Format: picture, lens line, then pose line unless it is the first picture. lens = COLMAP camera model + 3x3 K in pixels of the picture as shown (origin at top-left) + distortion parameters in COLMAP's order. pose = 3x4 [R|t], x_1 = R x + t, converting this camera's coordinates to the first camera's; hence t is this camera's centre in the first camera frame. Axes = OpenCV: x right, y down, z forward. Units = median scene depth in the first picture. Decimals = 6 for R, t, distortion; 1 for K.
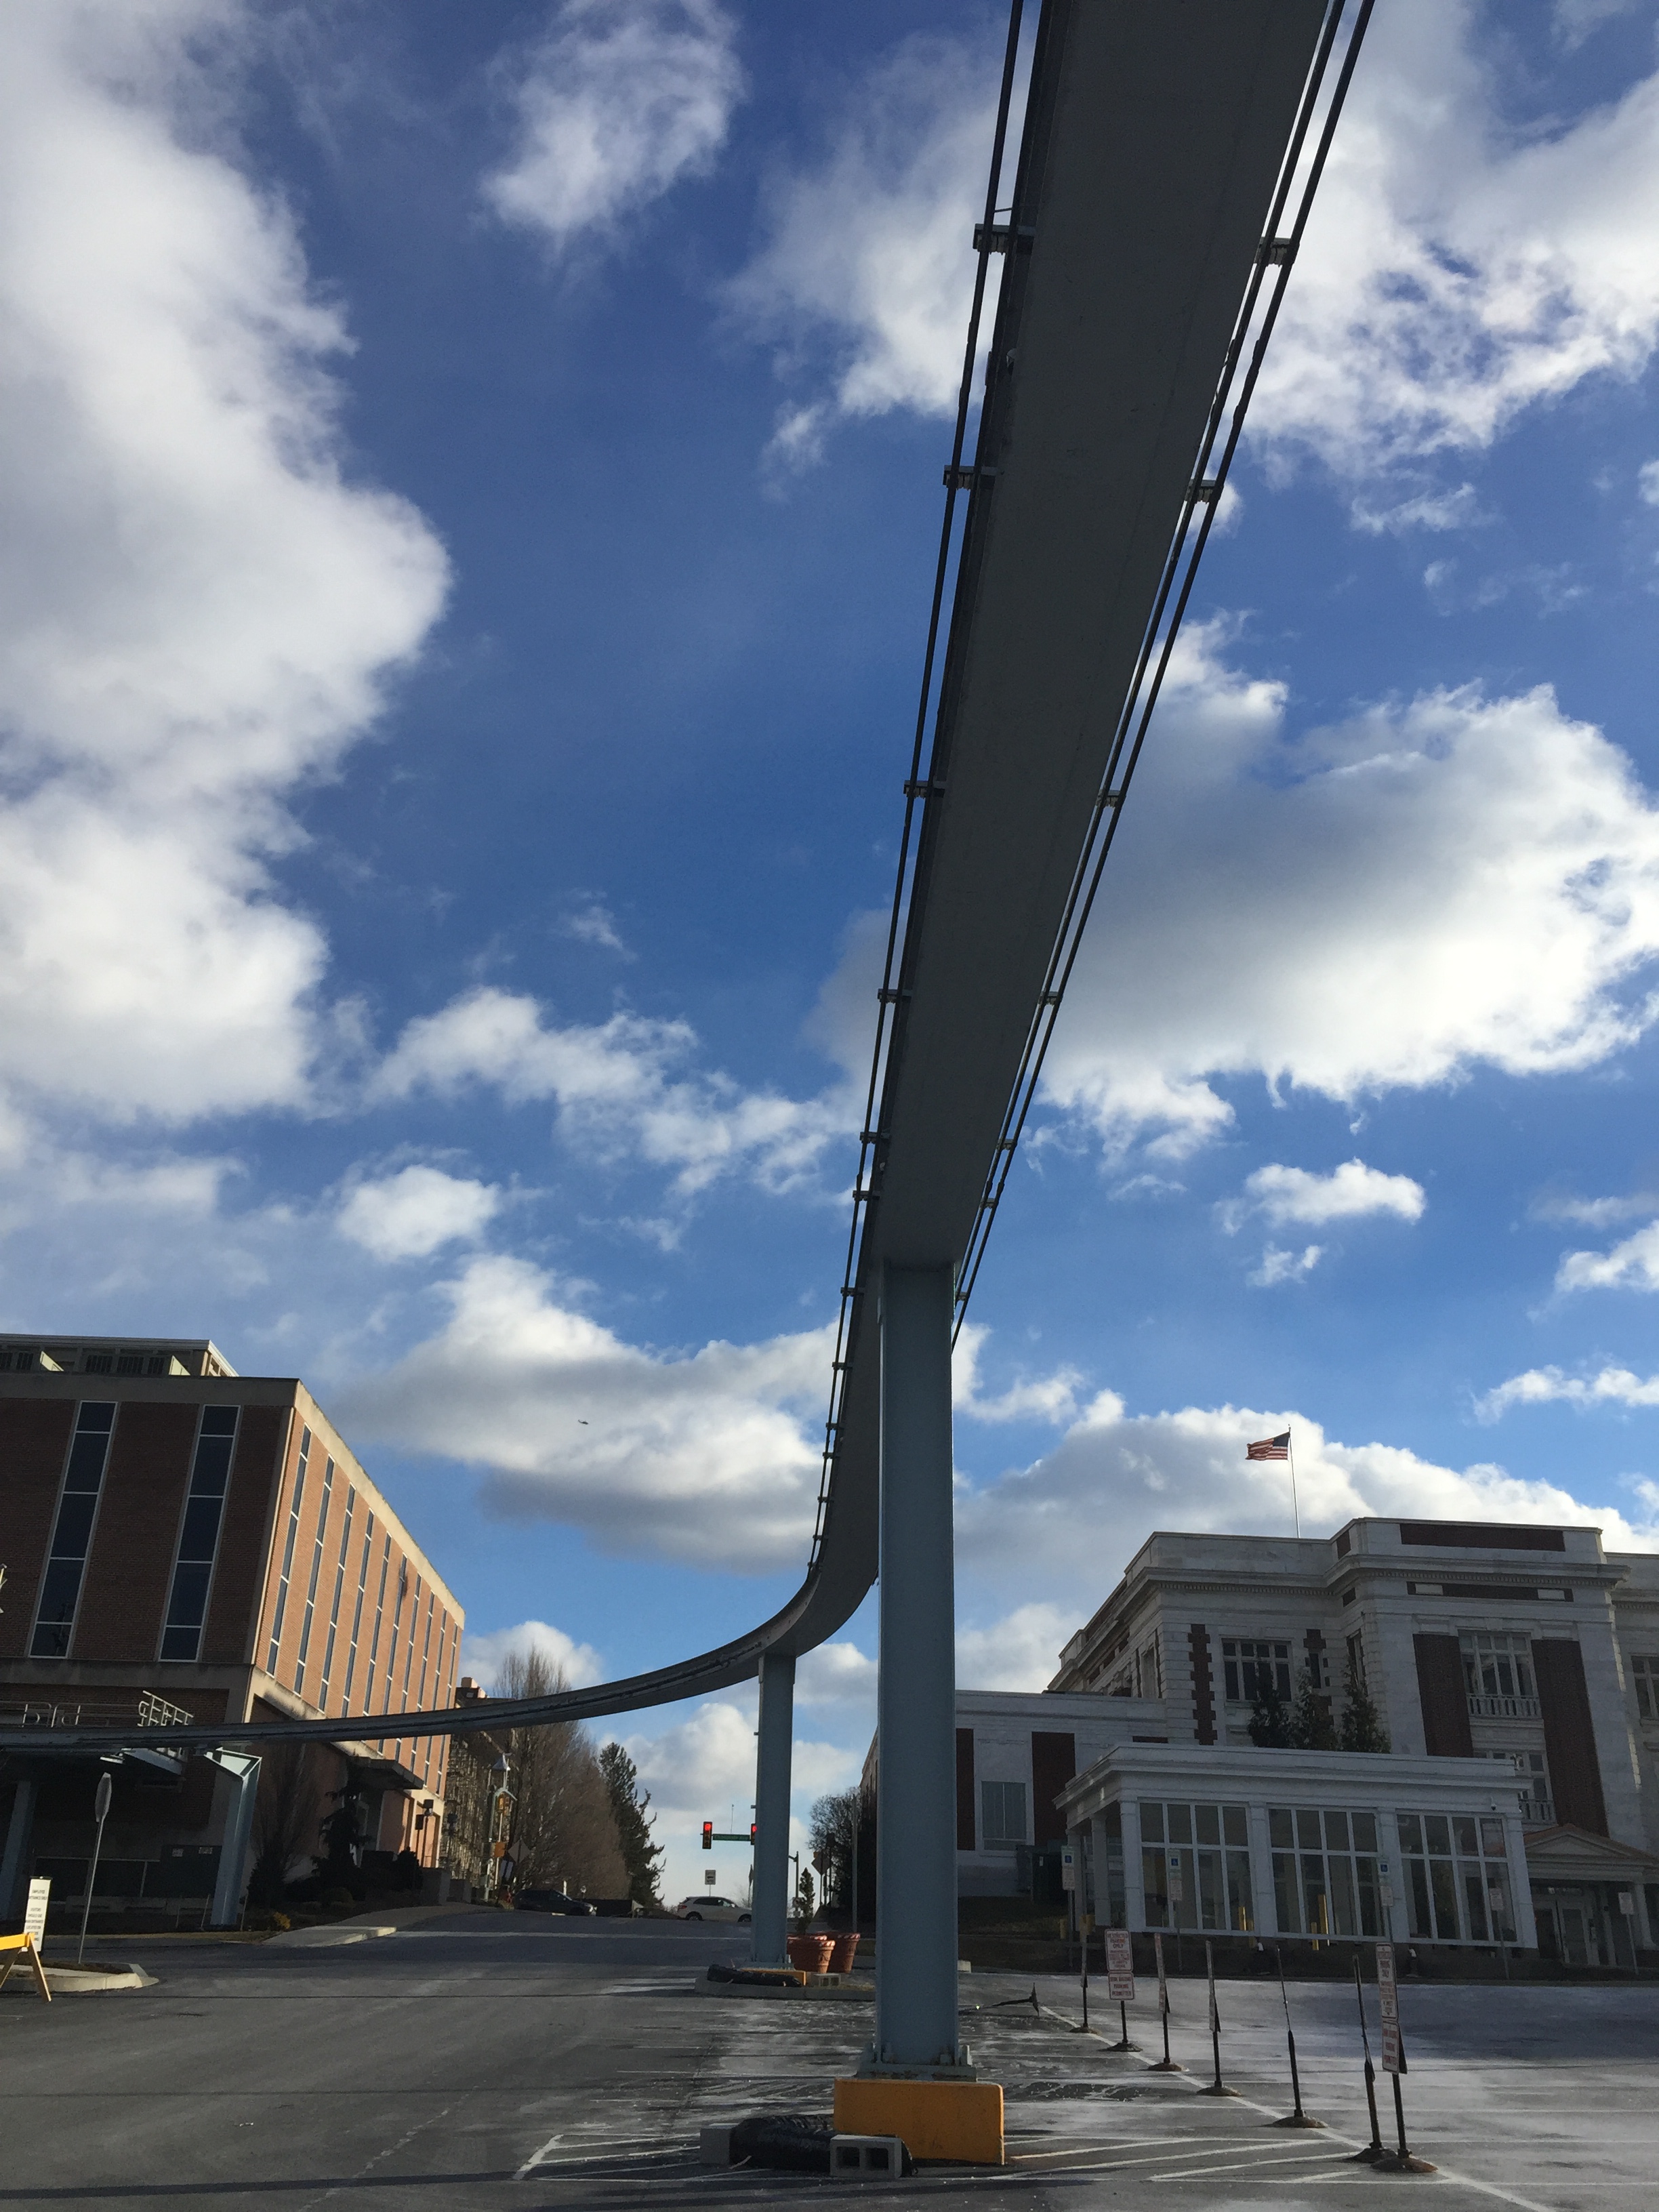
lens RADIAL K [[1956.8, 0, 720.1], [0, 1956.8, 1062.1], [0, 0, 1]] dist [0.131972, -0.191951]
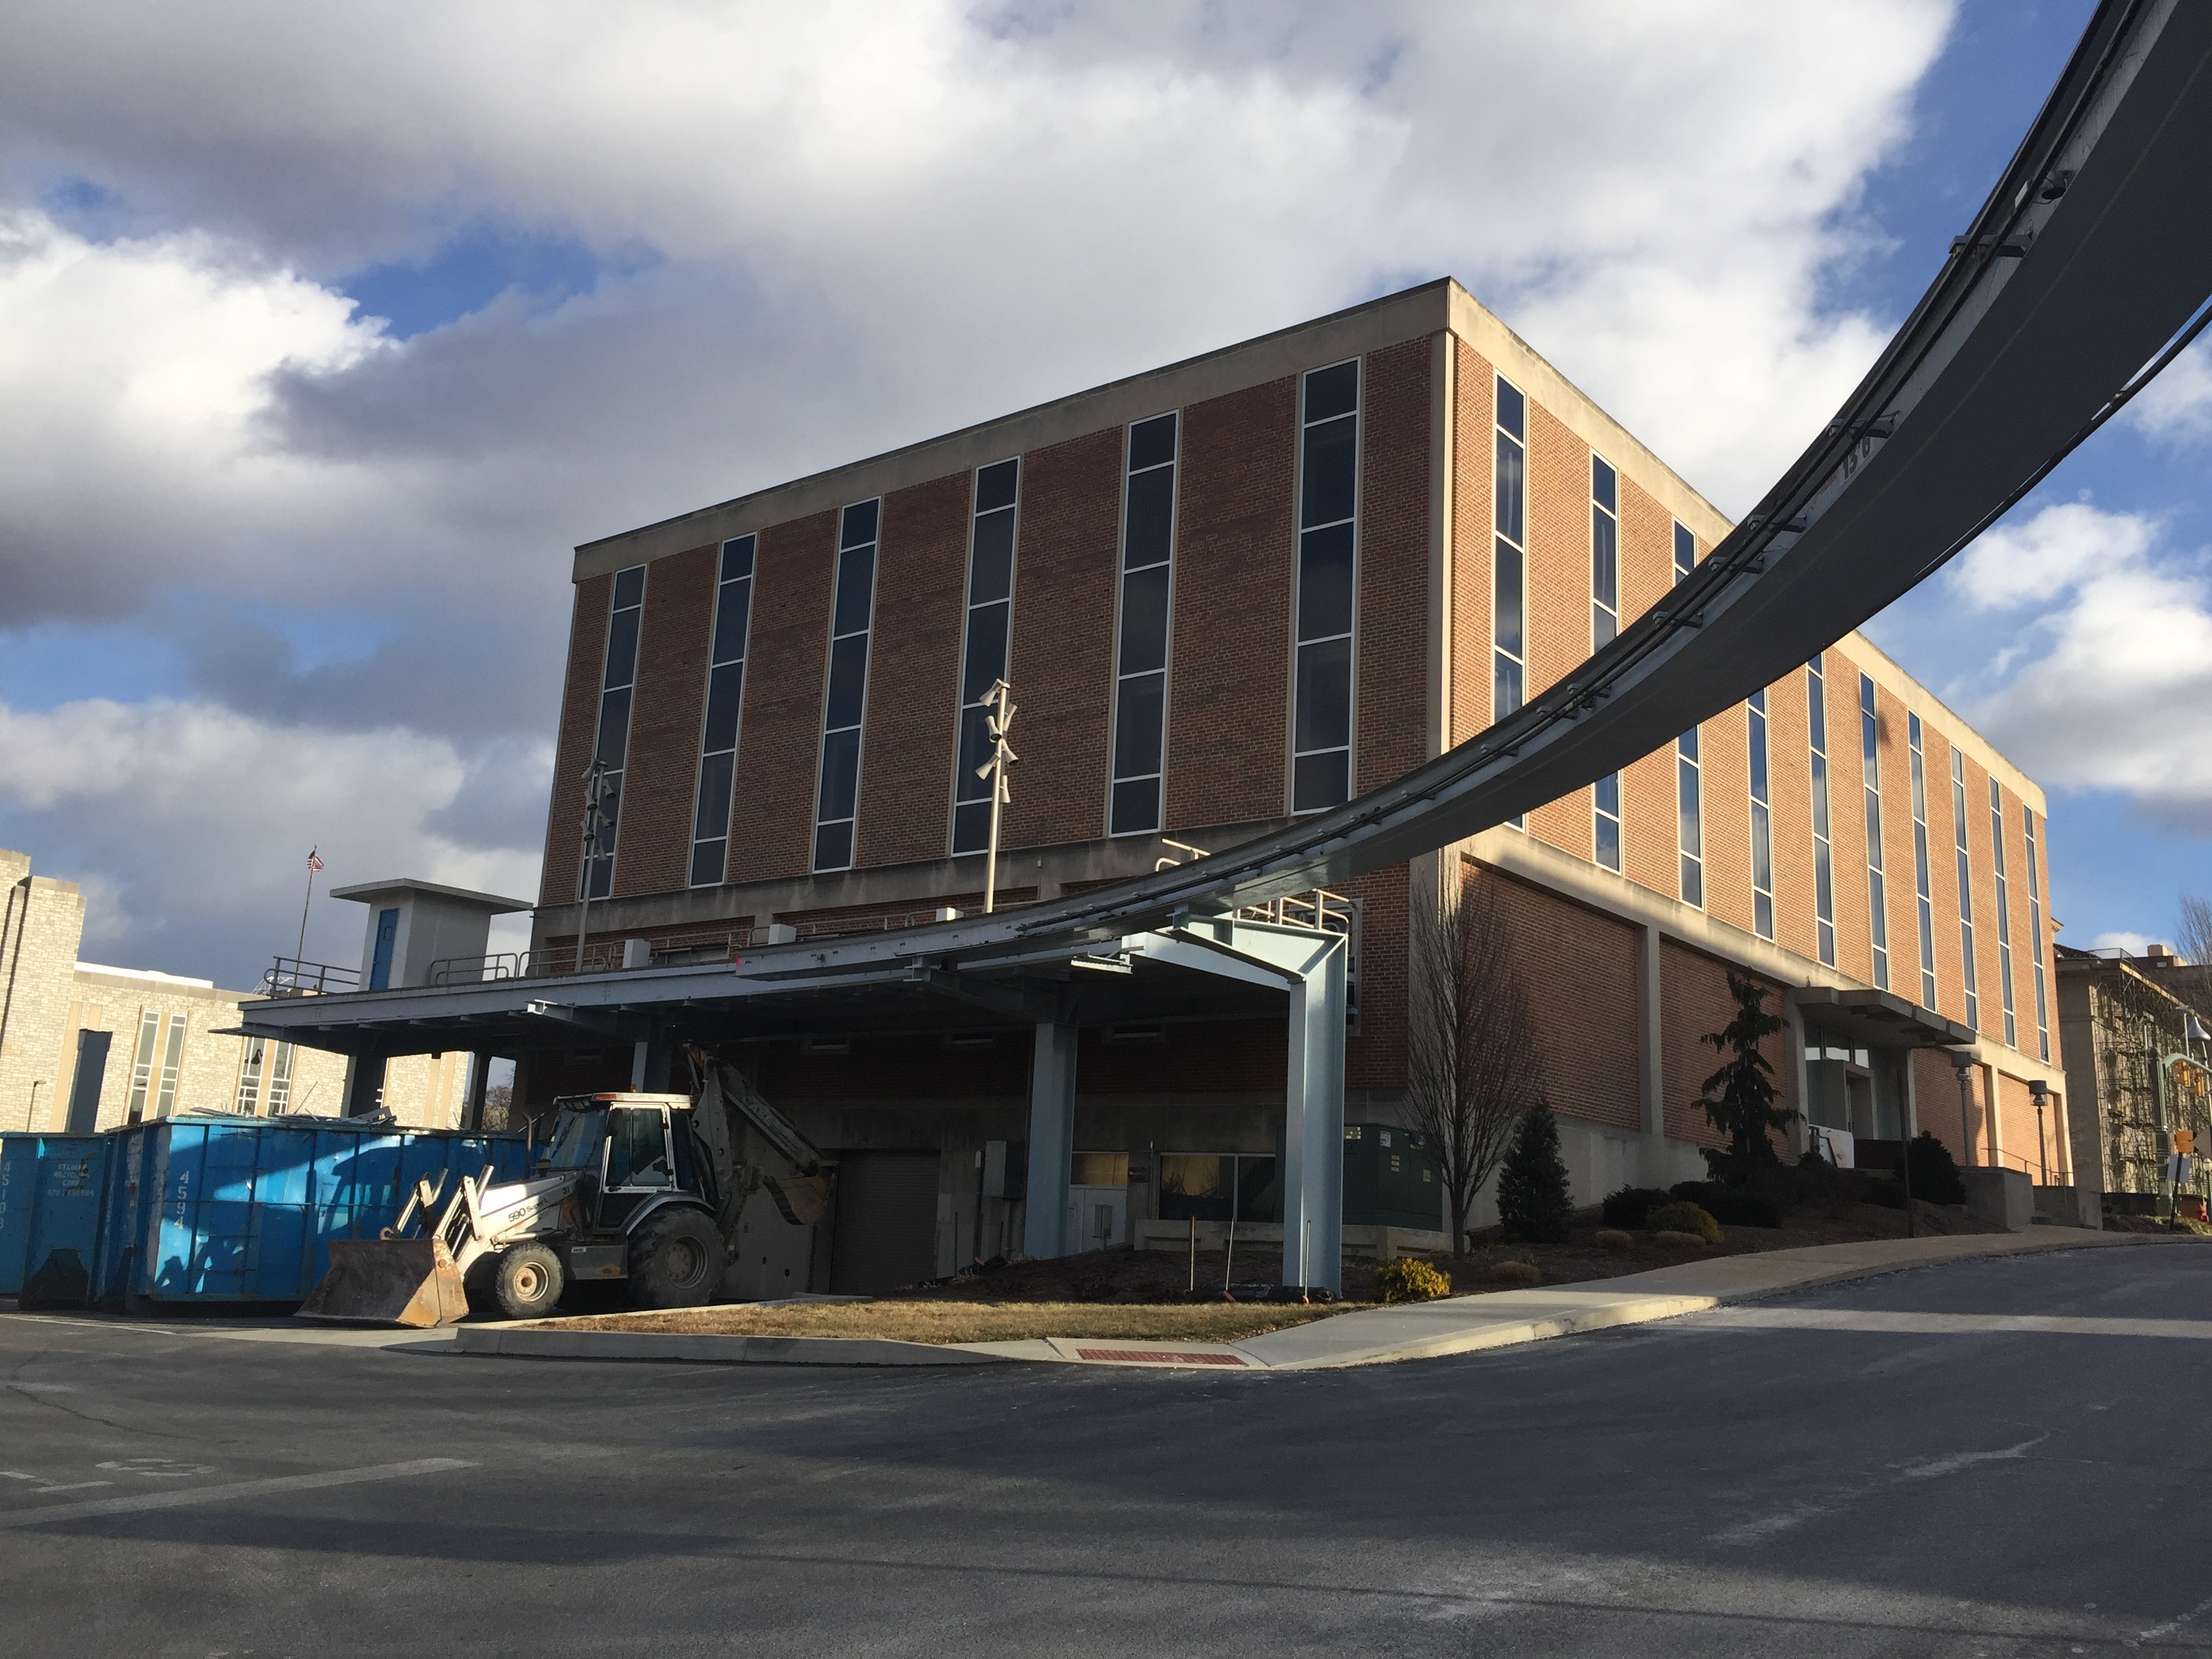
lens RADIAL K [[1944.5, 0, 1097.4], [0, 1944.5, 759.1], [0, 0, 1]] dist [0.139281, -0.173913]
pose [[0.807085, -0.144888, -0.572382, -0.013524], [0.241940, 0.965455, 0.096759, 0.197759], [0.538589, -0.216574, 0.814259, 0.479928]]
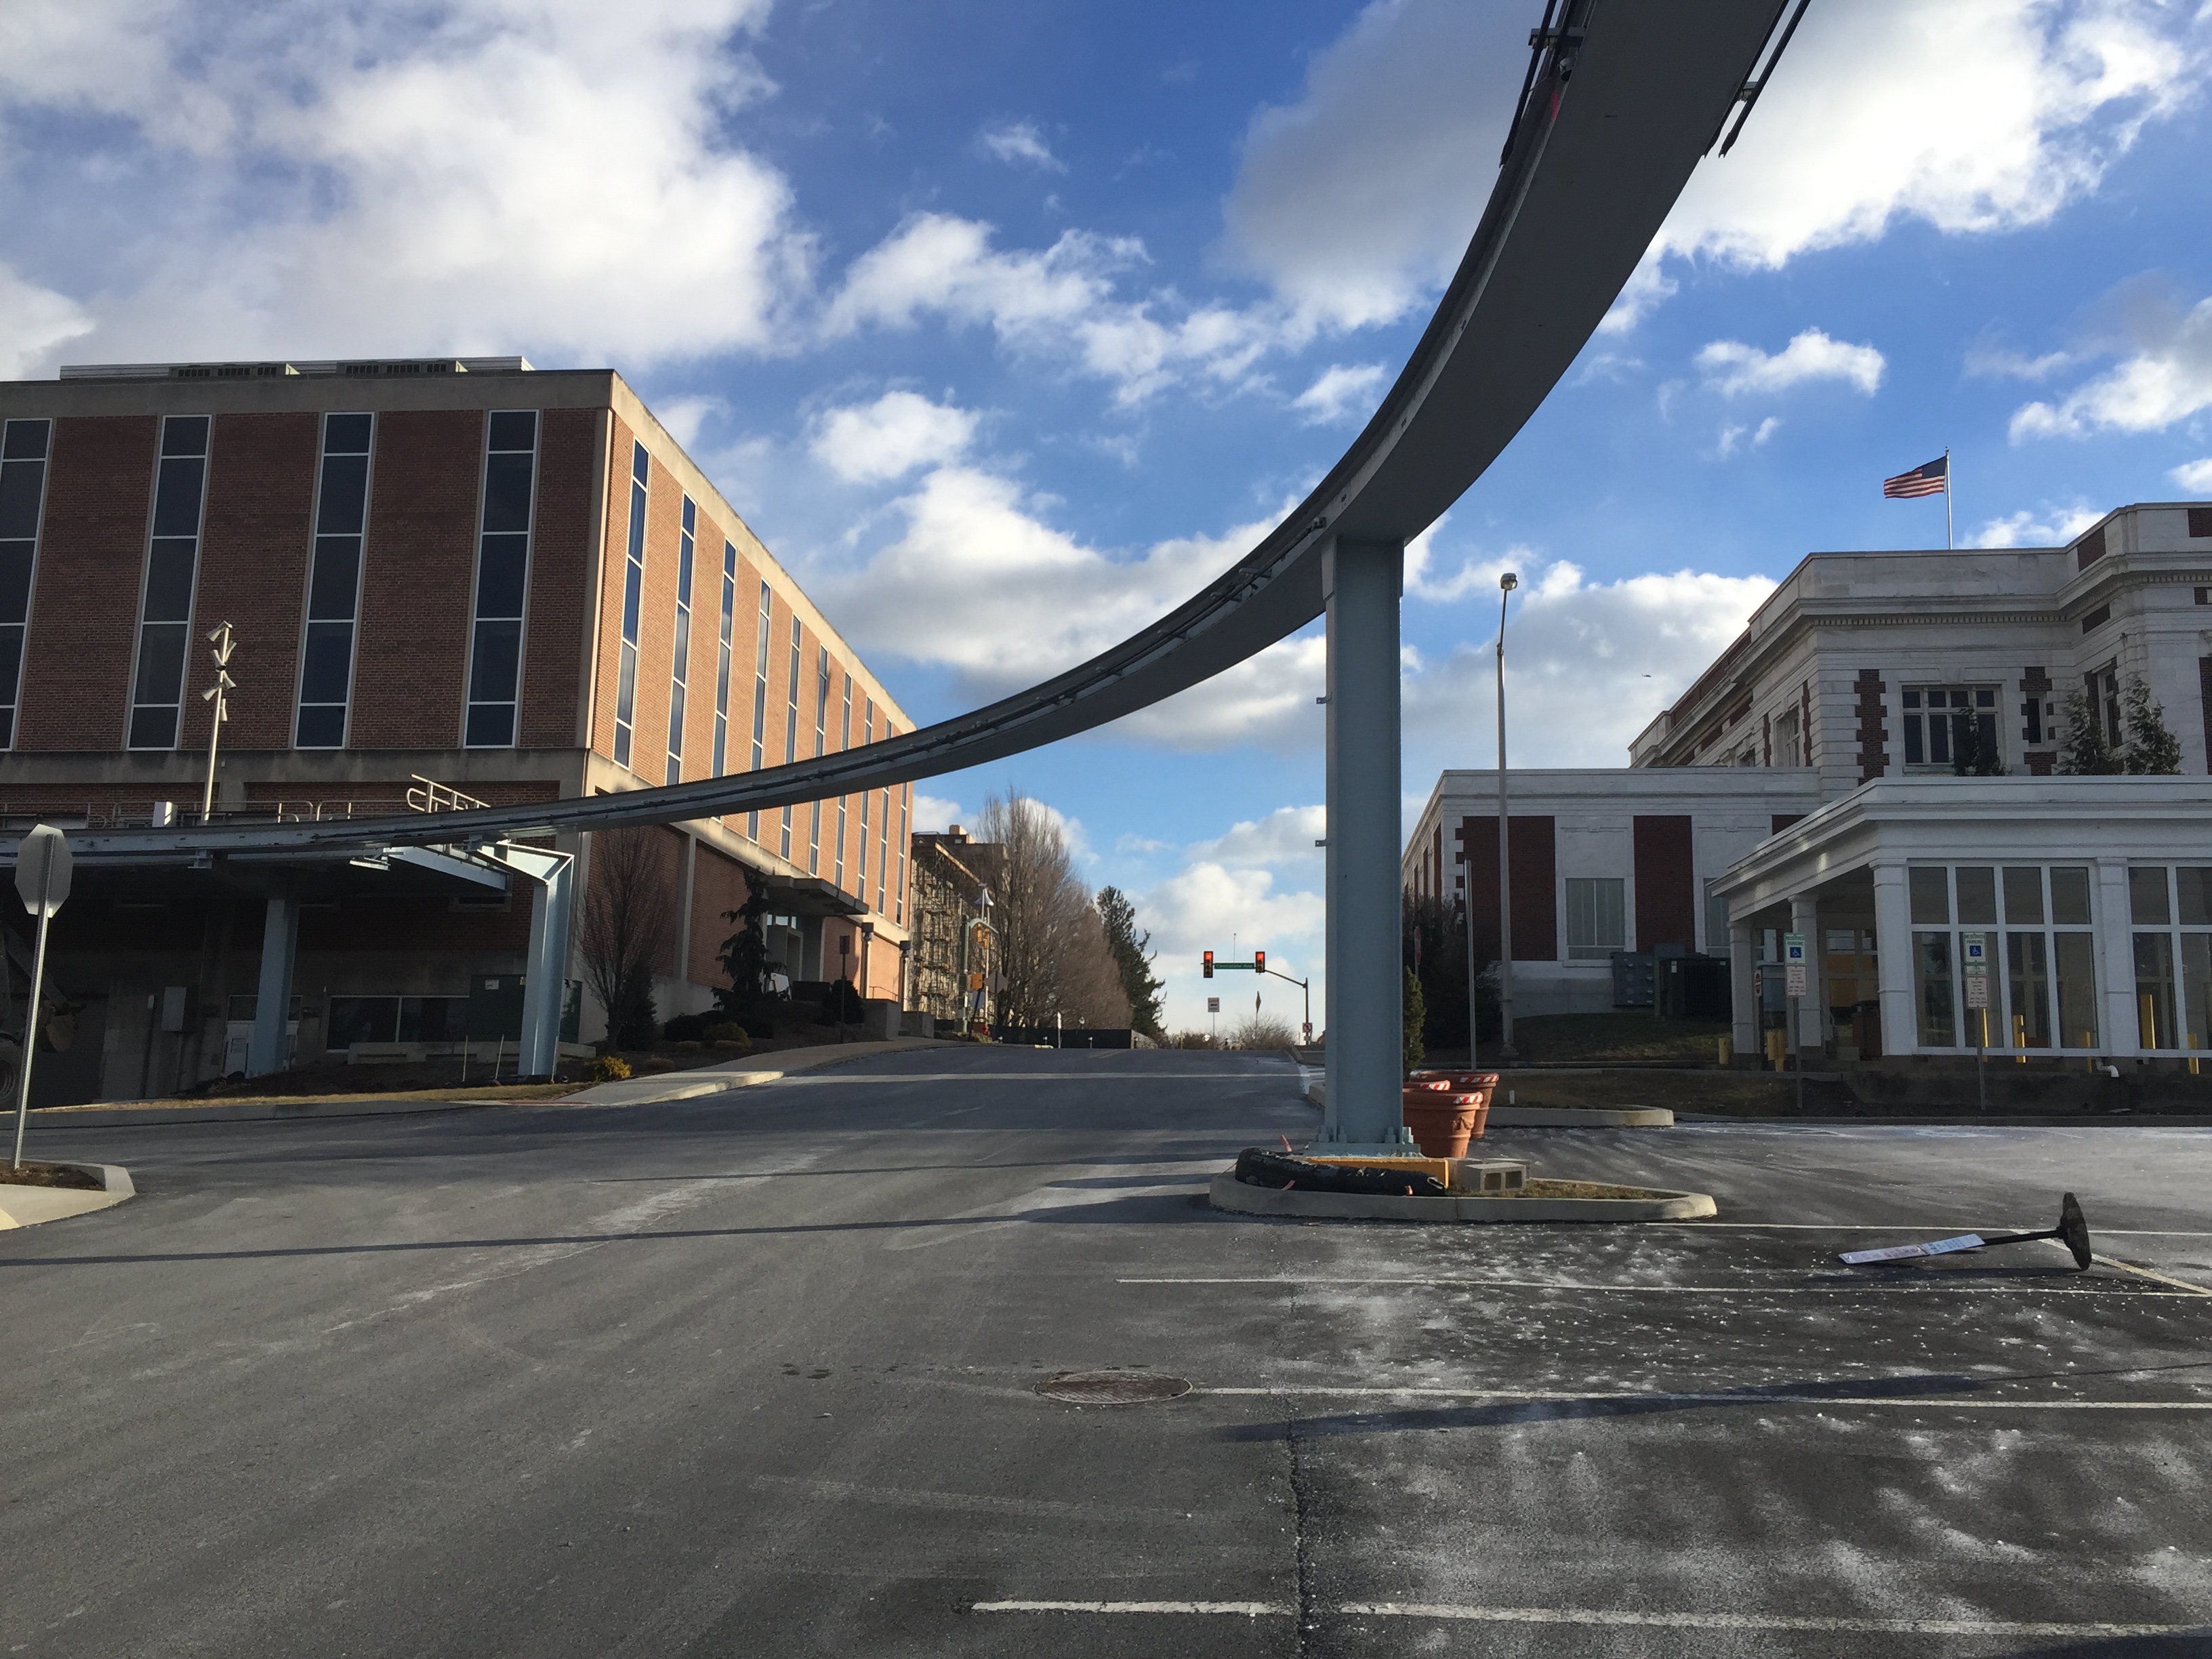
lens RADIAL K [[1944.5, 0, 1097.4], [0, 1944.5, 759.1], [0, 0, 1]] dist [0.139281, -0.173913]
pose [[0.997751, -0.033671, -0.057955, -0.004301], [0.047460, 0.965474, 0.256139, 0.115372], [0.047329, -0.258314, 0.964901, 0.272536]]
